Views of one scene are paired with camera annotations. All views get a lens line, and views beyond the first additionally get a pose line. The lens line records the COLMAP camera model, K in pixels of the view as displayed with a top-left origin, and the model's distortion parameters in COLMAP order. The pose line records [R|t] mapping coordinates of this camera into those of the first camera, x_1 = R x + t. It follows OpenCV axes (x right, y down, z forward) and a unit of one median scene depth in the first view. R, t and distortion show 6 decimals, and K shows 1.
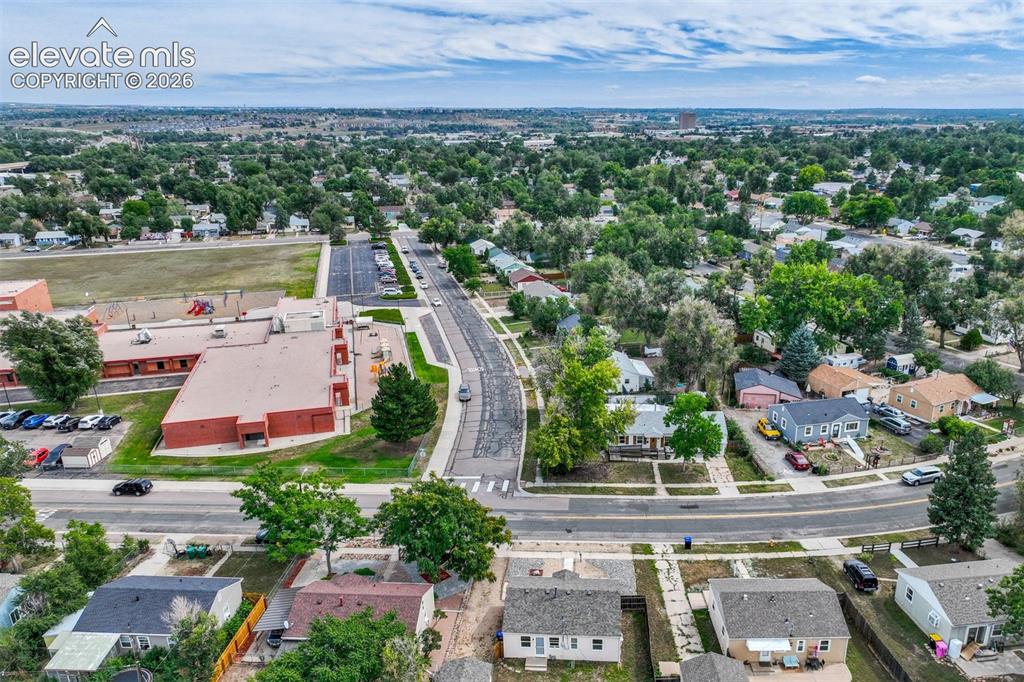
lens RADIAL K [[720.1, 0, 520.5], [0, 720.1, 337.8], [0, 0, 1]] dist [0.013020, 0.003144]
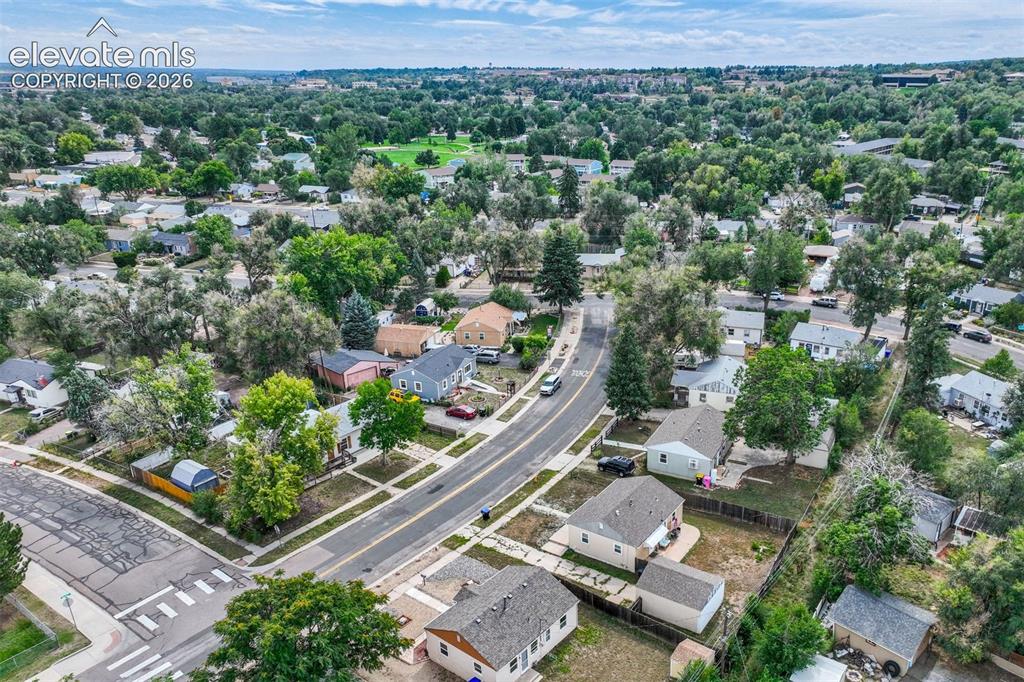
lens RADIAL K [[813.8, 0, 516.1], [0, 813.8, 338.5], [0, 0, 1]] dist [0.025691, -0.003108]
pose [[0.546640, -0.255037, 0.797585, -0.427083], [0.243039, 0.959811, 0.140339, -0.067647], [-0.801322, 0.117129, 0.586655, 0.216367]]
